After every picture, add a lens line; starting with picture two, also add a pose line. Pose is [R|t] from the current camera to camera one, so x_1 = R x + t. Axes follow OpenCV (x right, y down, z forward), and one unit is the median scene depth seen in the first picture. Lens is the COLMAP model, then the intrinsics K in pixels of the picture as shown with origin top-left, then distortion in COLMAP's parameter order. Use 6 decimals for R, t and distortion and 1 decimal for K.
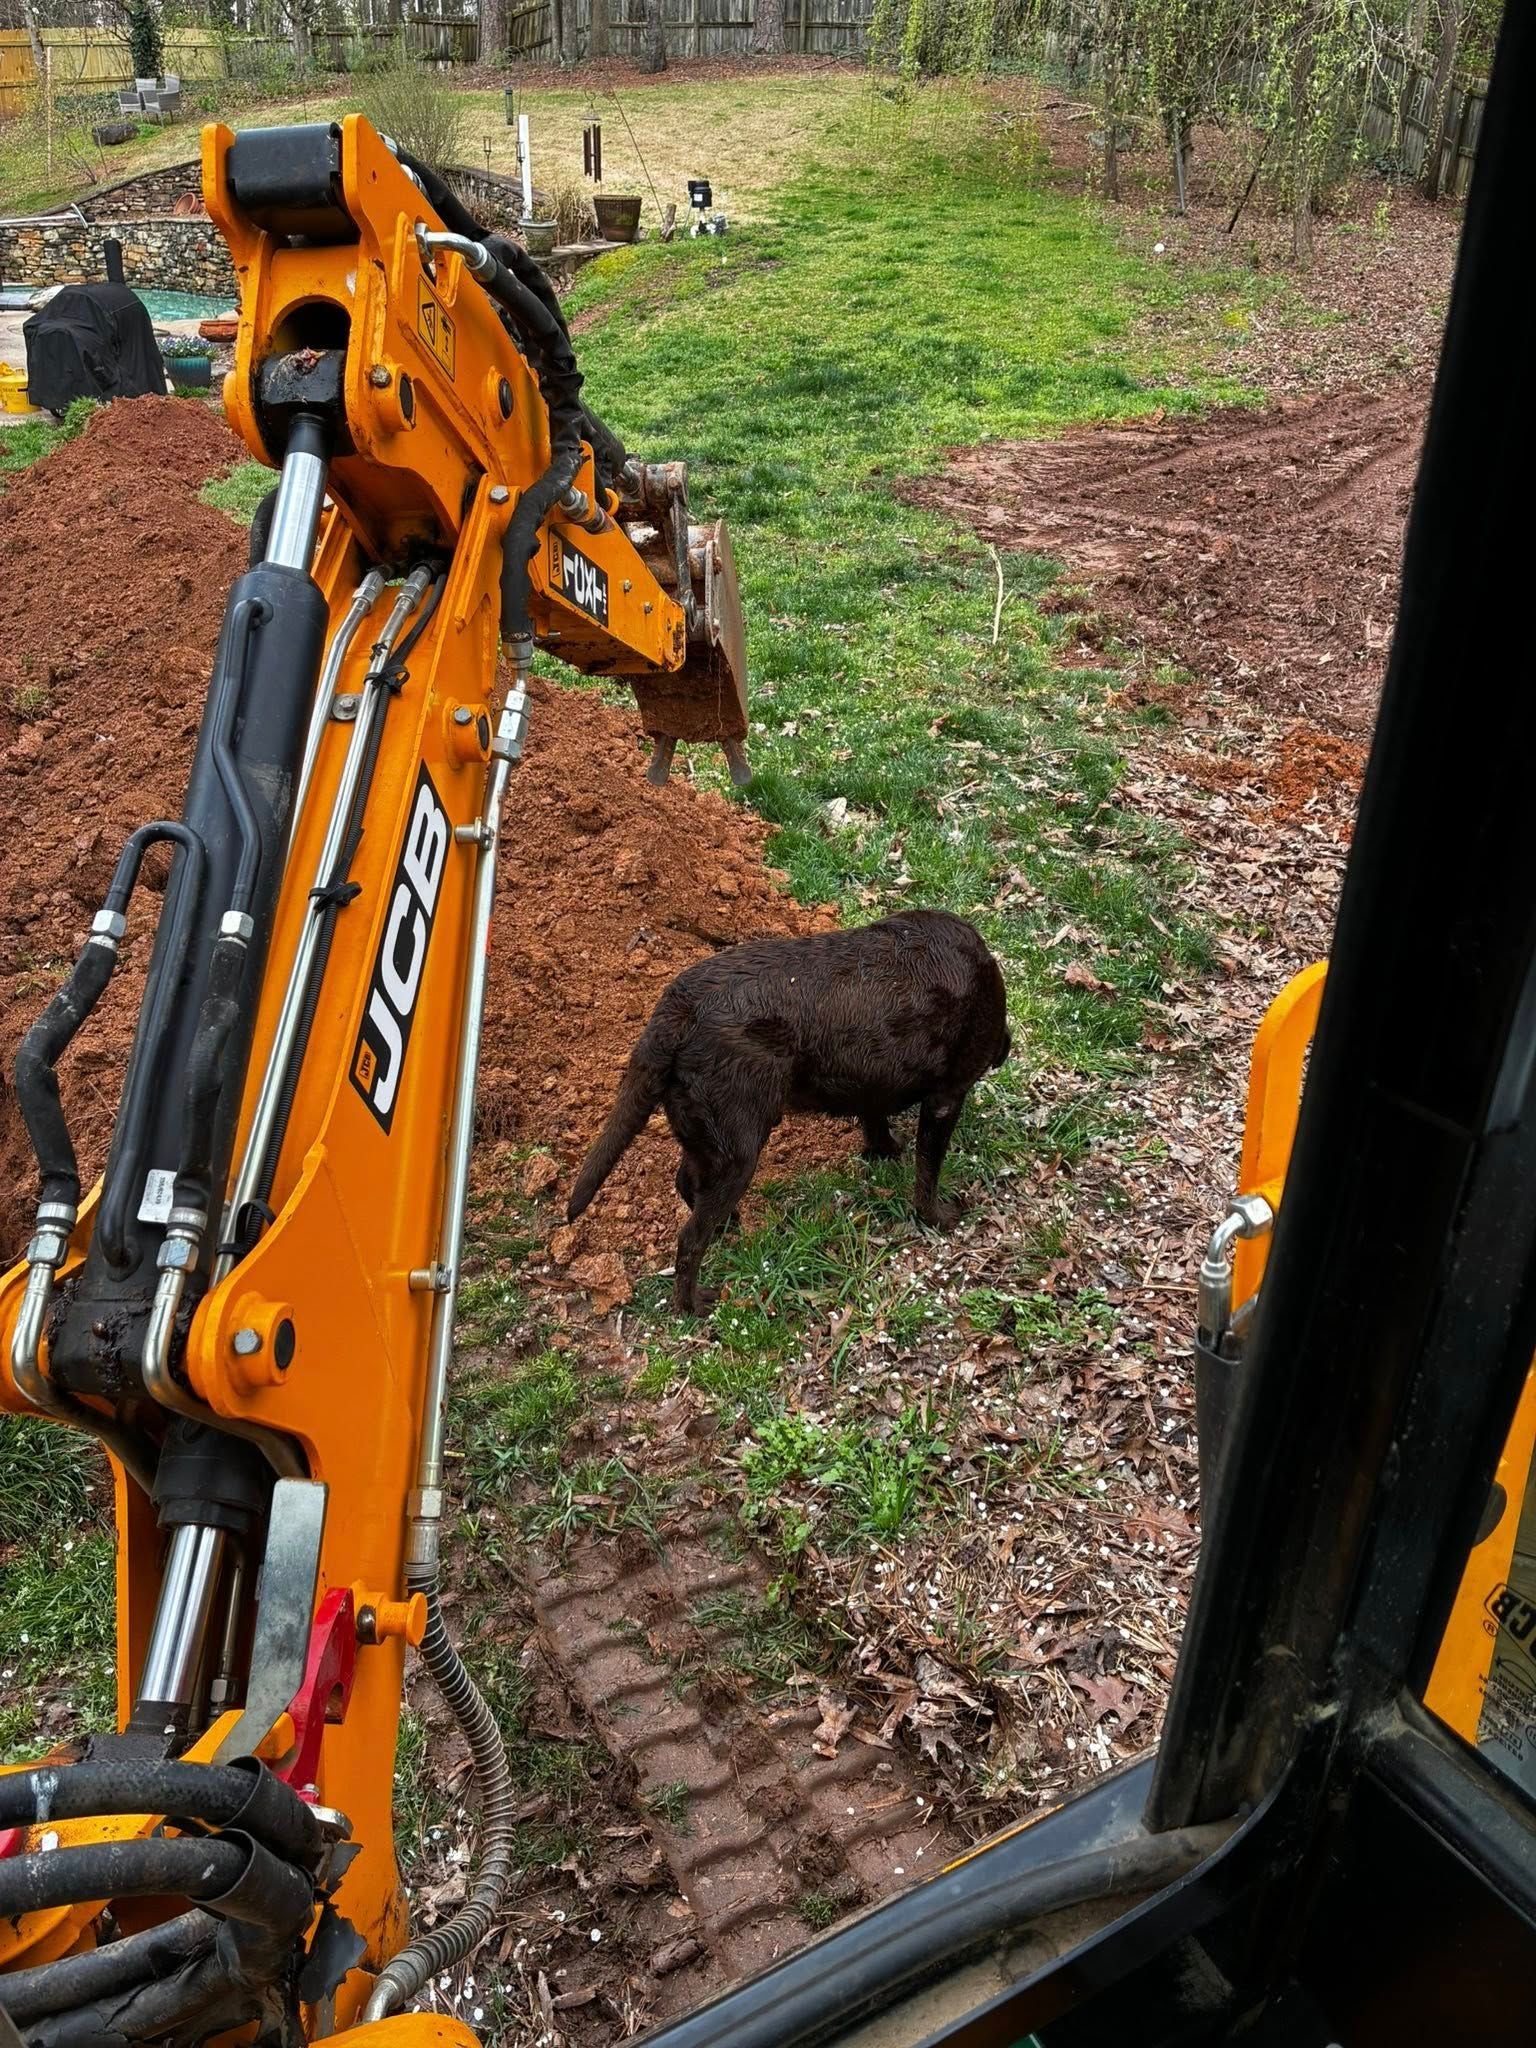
lens RADIAL K [[1444.1, 0, 768.0], [0, 1444.1, 1024.0], [0, 0, 1]] dist [0.049753, -0.084713]
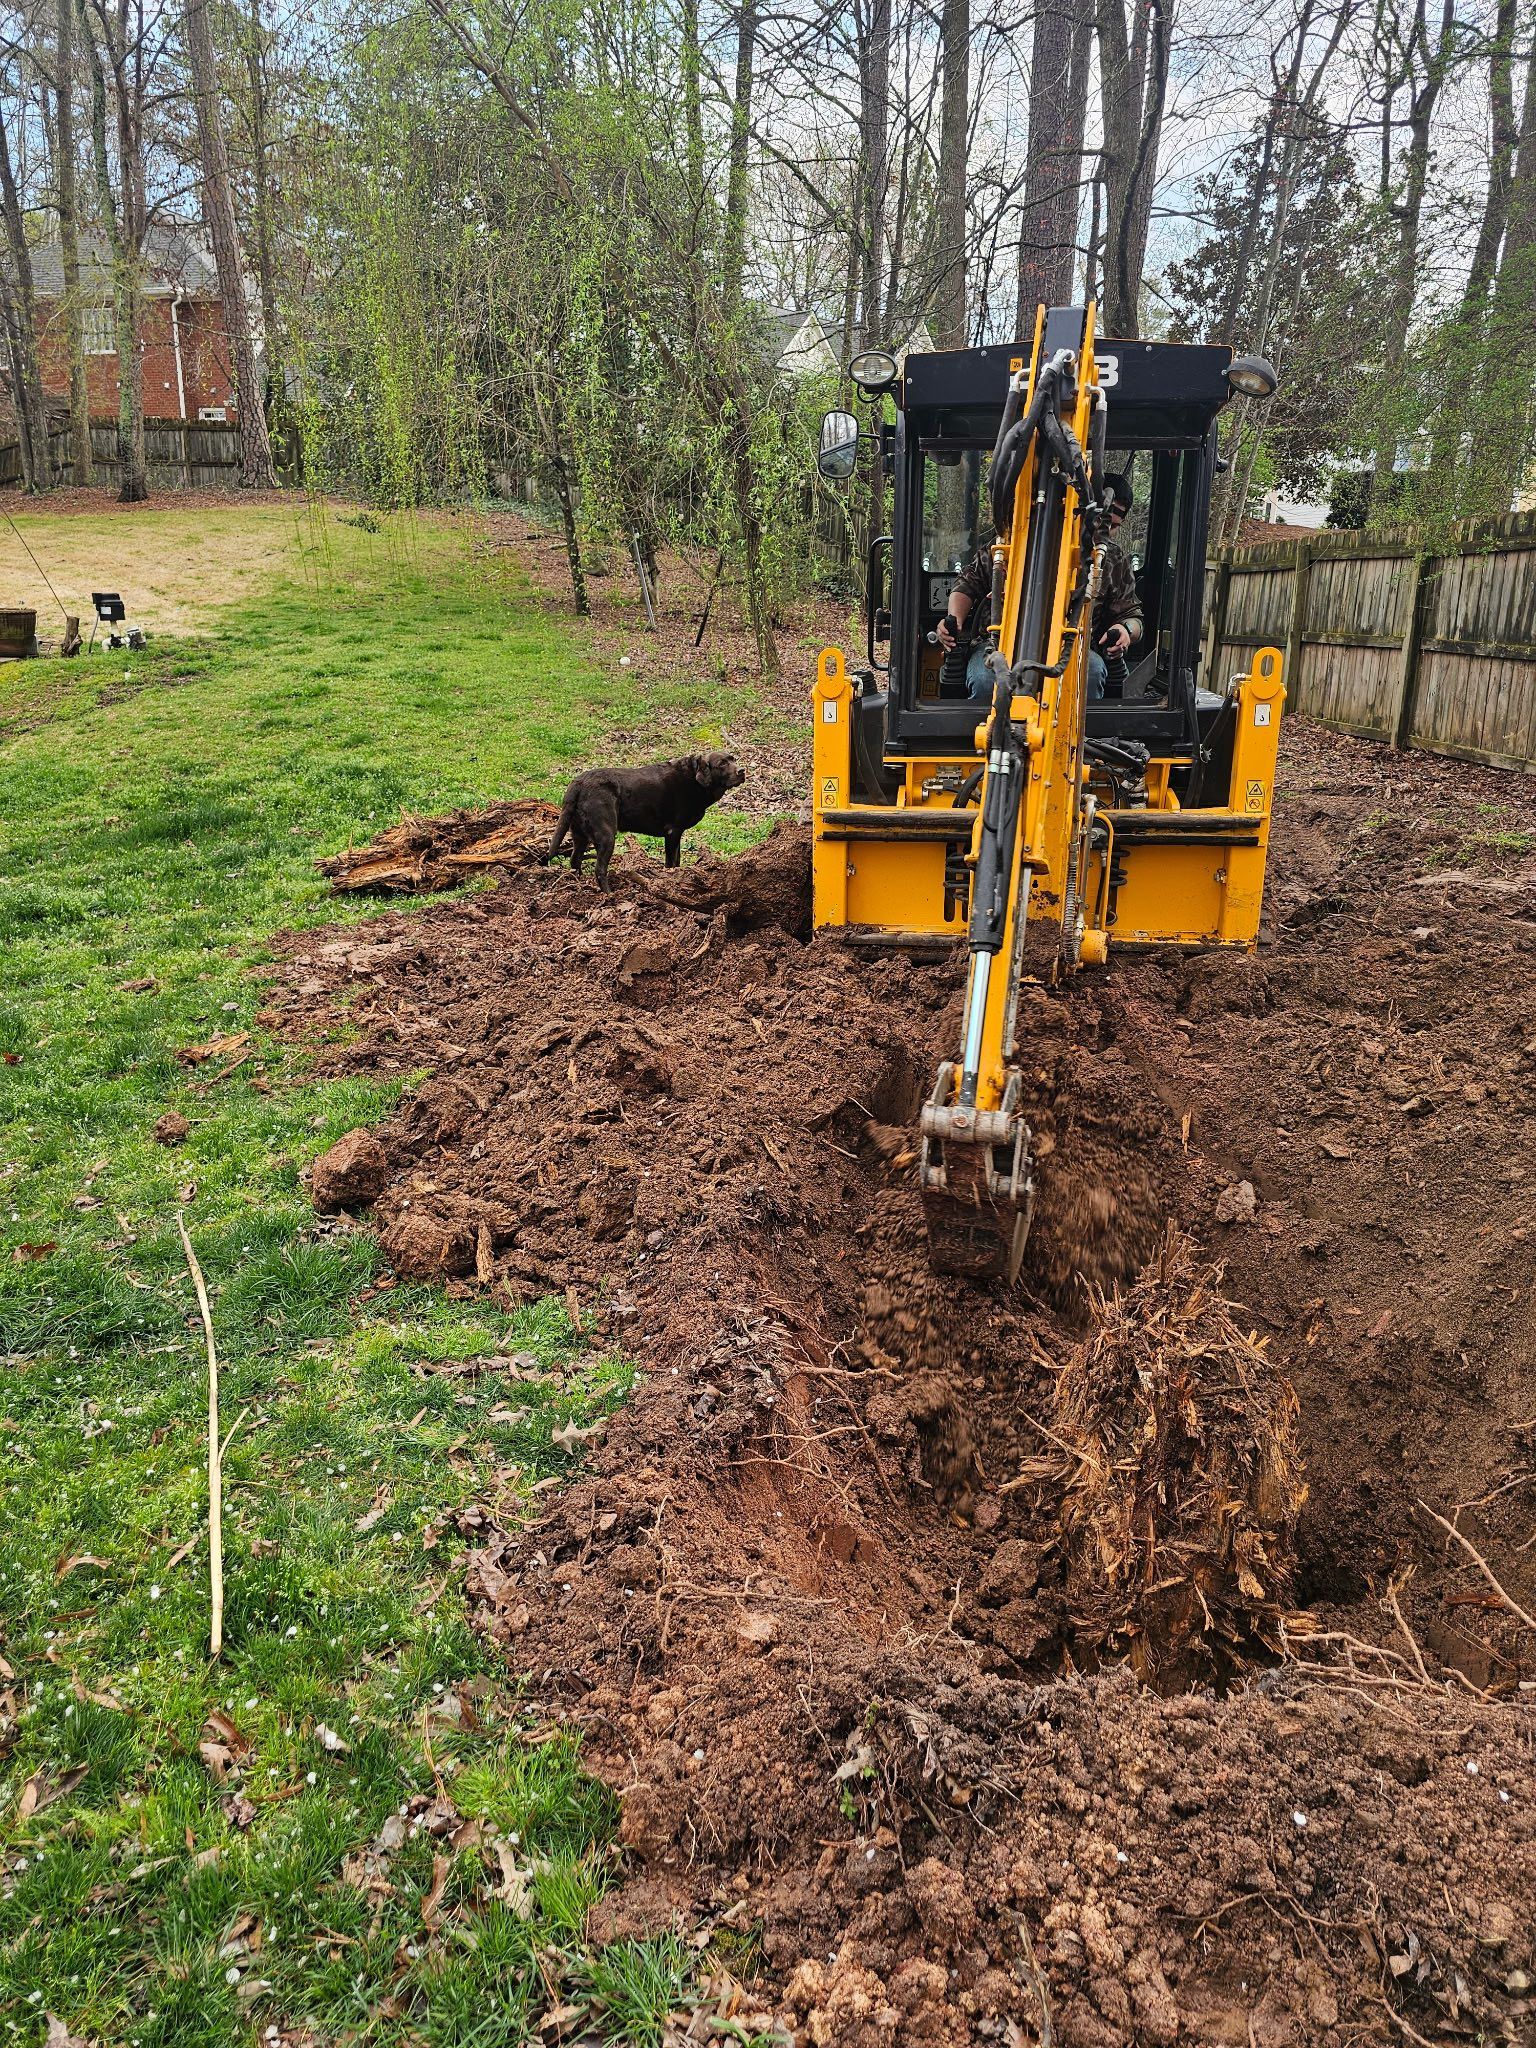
lens RADIAL K [[1444.1, 0, 768.0], [0, 1444.1, 1024.0], [0, 0, 1]] dist [0.049753, -0.084713]
pose [[0.952706, -0.080513, 0.293034, 0.056154], [0.148667, 0.964480, -0.218347, -0.076564], [-0.265046, 0.251585, 0.930836, 0.140192]]
